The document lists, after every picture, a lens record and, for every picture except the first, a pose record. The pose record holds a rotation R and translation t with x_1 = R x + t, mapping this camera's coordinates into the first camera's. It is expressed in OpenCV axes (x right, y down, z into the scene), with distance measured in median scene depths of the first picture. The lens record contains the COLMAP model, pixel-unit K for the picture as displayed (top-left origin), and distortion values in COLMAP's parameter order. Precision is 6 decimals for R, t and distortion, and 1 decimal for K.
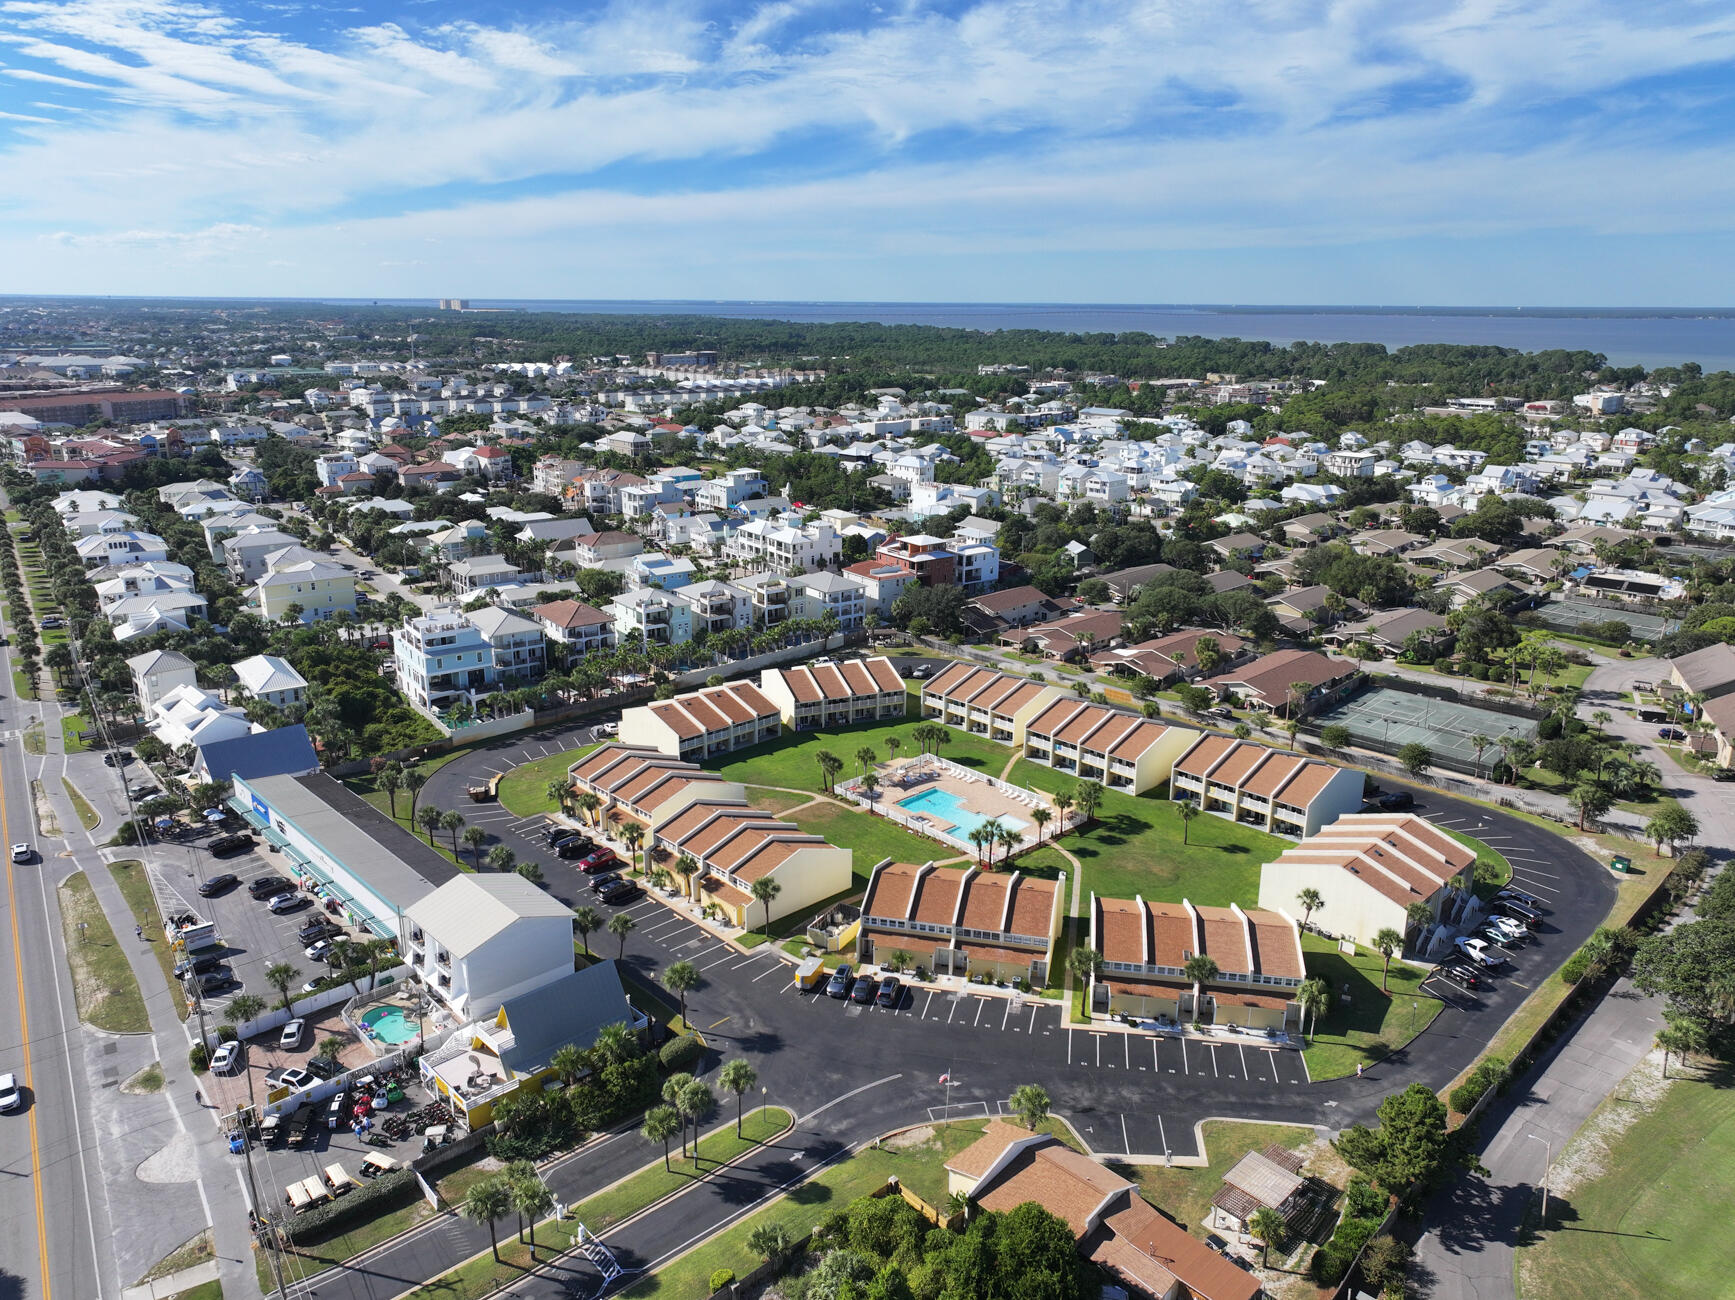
lens RADIAL K [[1215.6, 0, 876.2], [0, 1215.6, 644.2], [0, 0, 1]] dist [-0.005914, 0.021679]
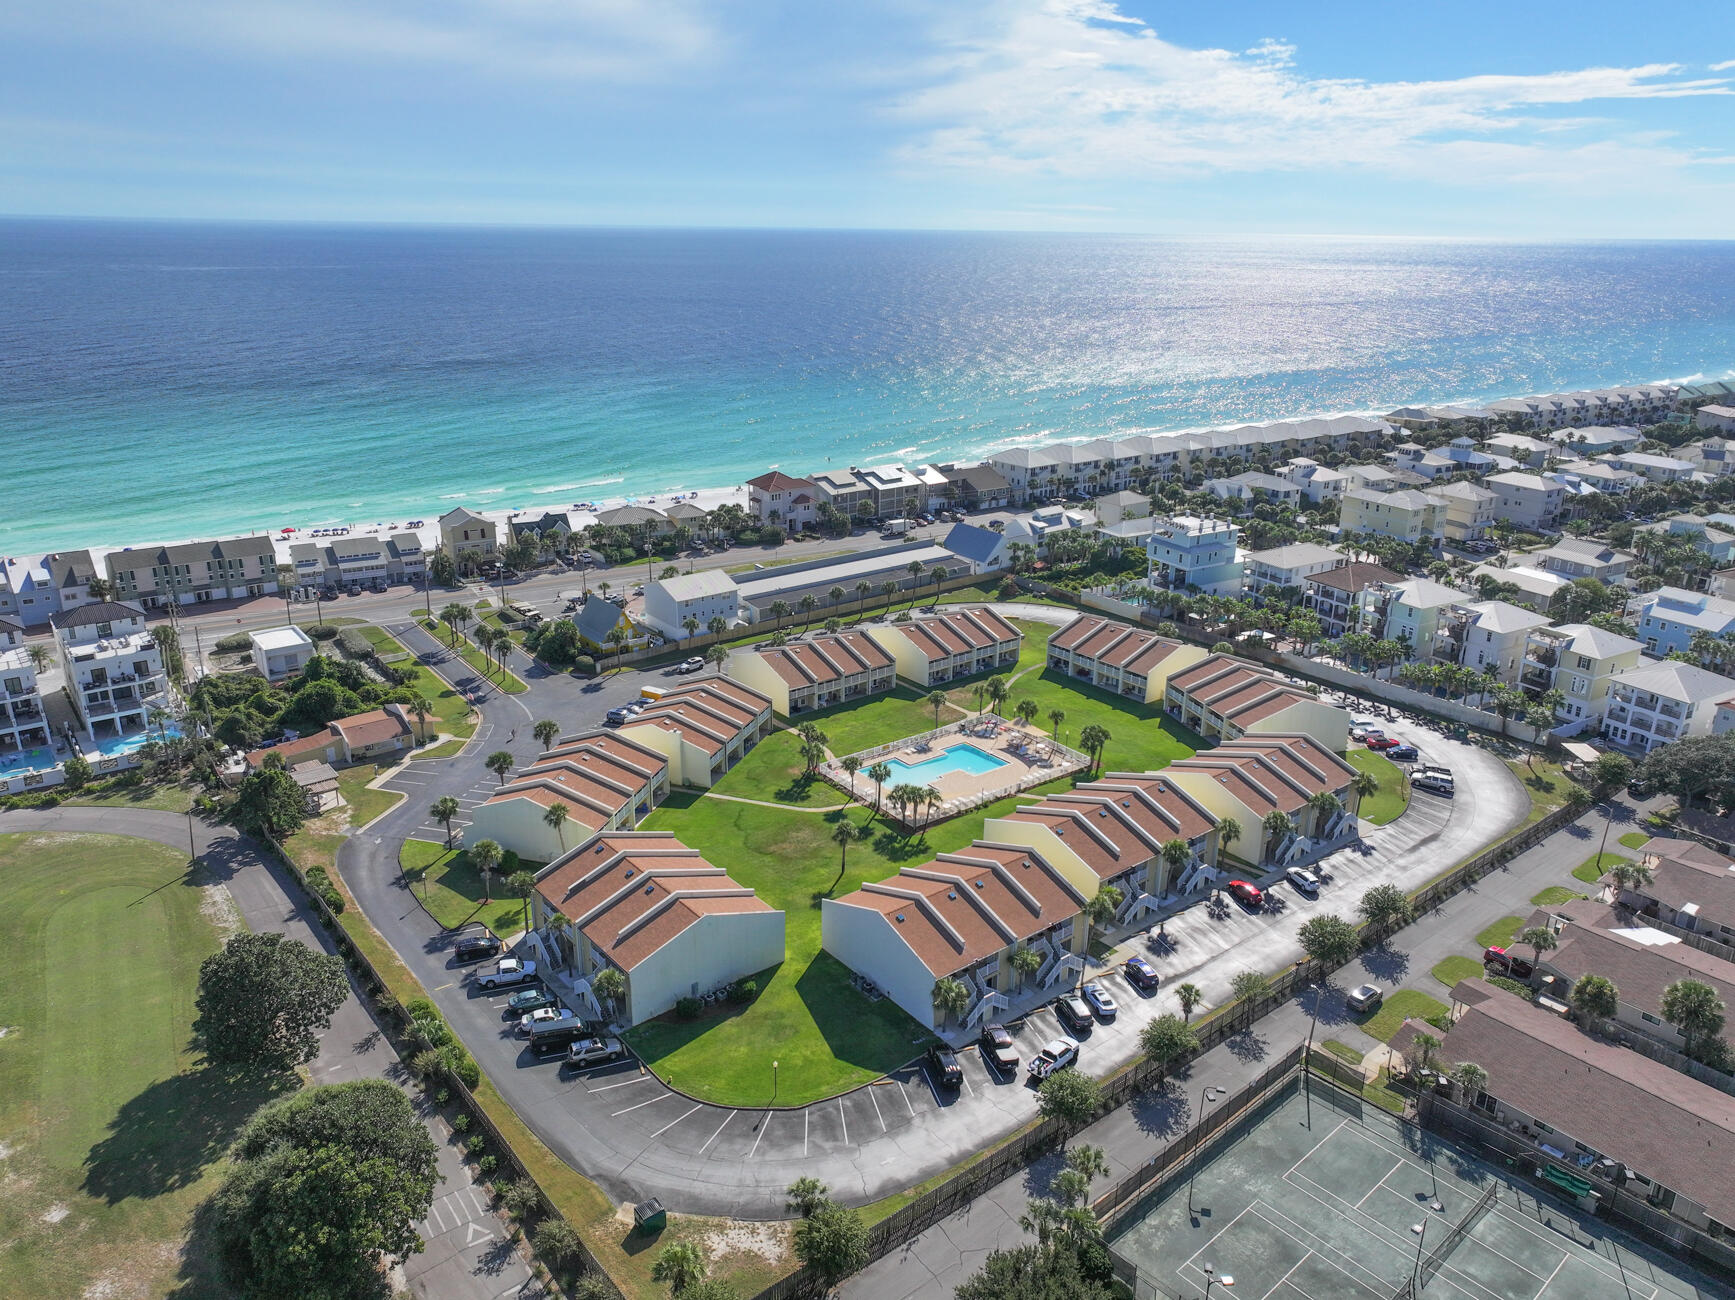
lens RADIAL K [[1215.6, 0, 876.2], [0, 1215.6, 644.2], [0, 0, 1]] dist [-0.005914, 0.021679]
pose [[-0.096710, 0.313356, -0.944698, 0.895019], [-0.281324, 0.901839, 0.327939, -0.236365], [0.954727, 0.297481, 0.000938, 0.866264]]
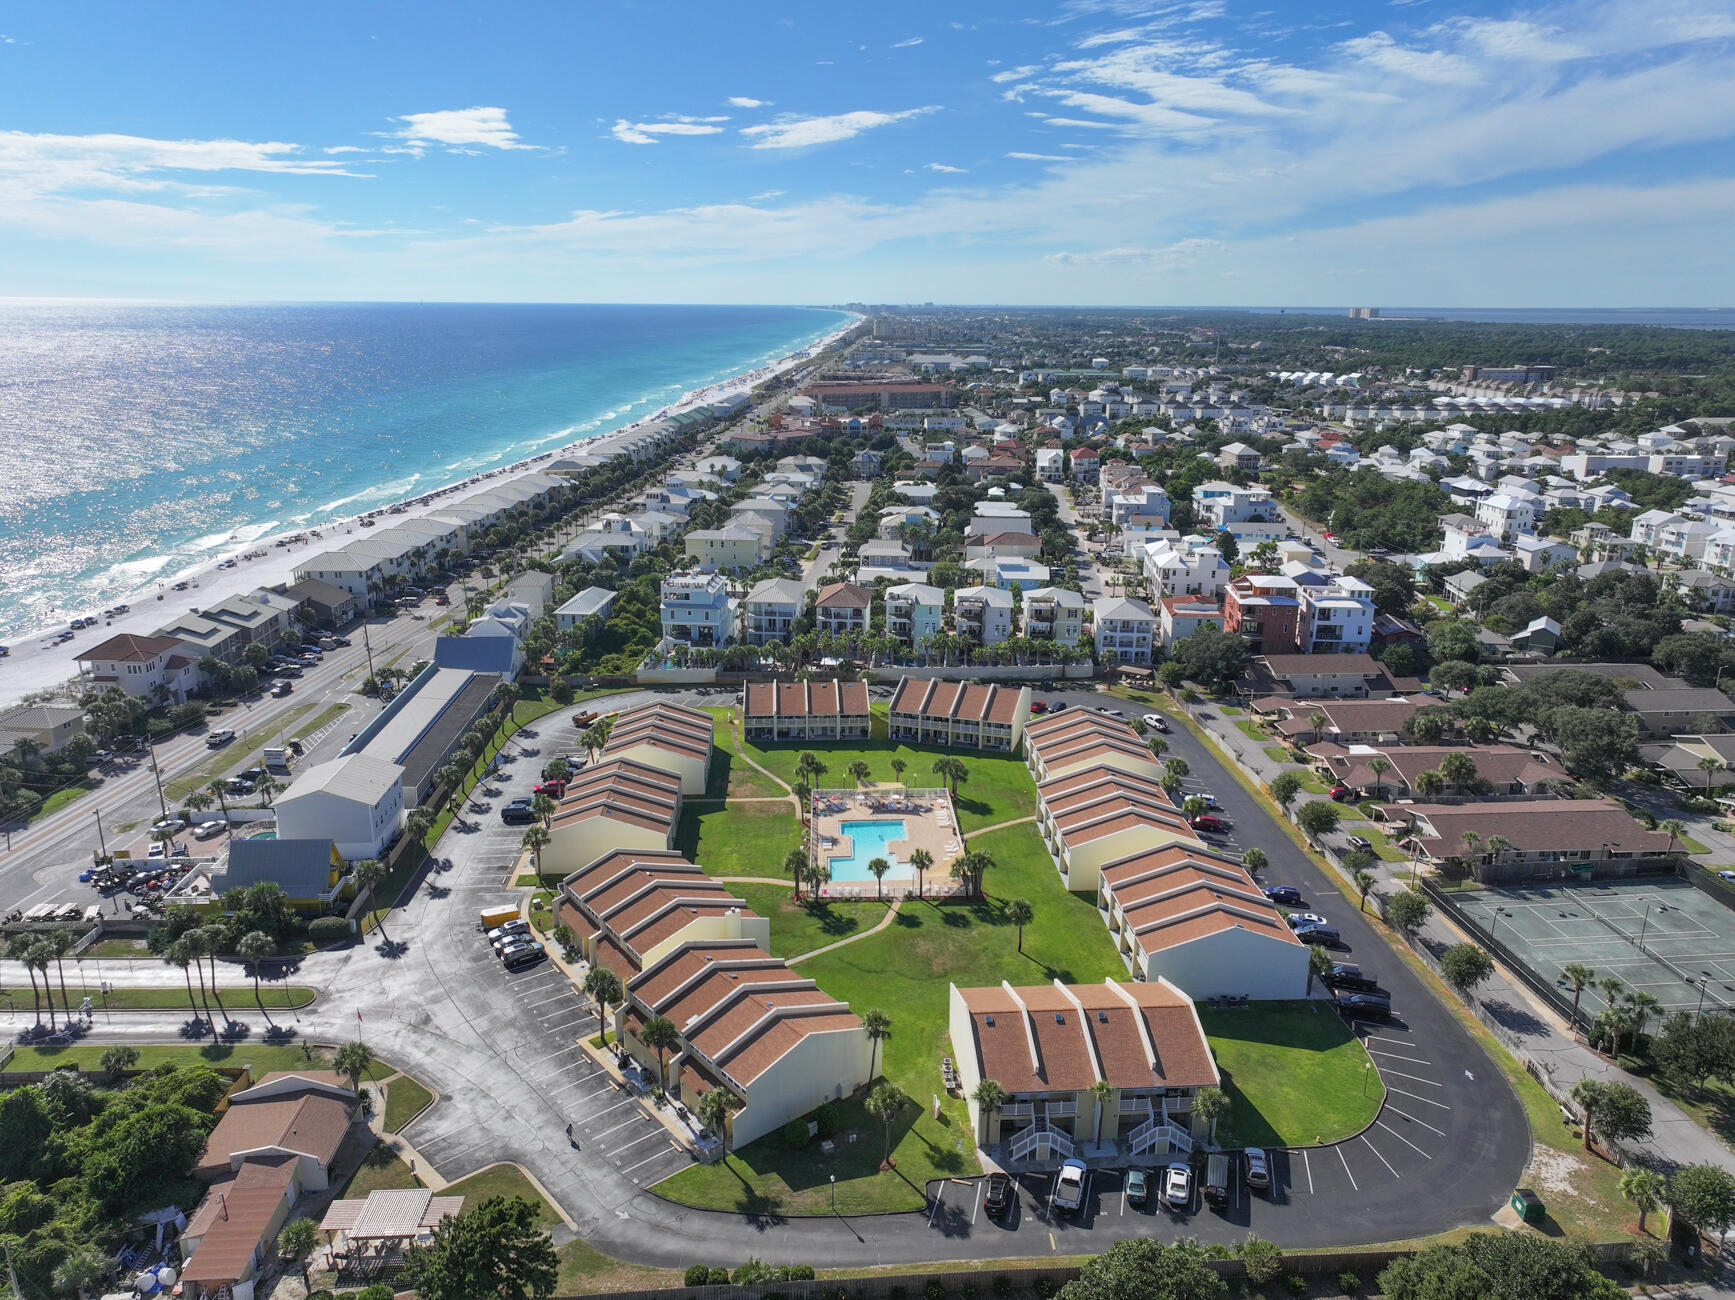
lens RADIAL K [[1215.6, 0, 876.2], [0, 1215.6, 644.2], [0, 0, 1]] dist [-0.005914, 0.021679]
pose [[0.757094, 0.173477, -0.629853, 0.596561], [-0.177399, 0.982466, 0.057359, -0.066165], [0.628760, 0.068309, 0.774594, 0.243634]]
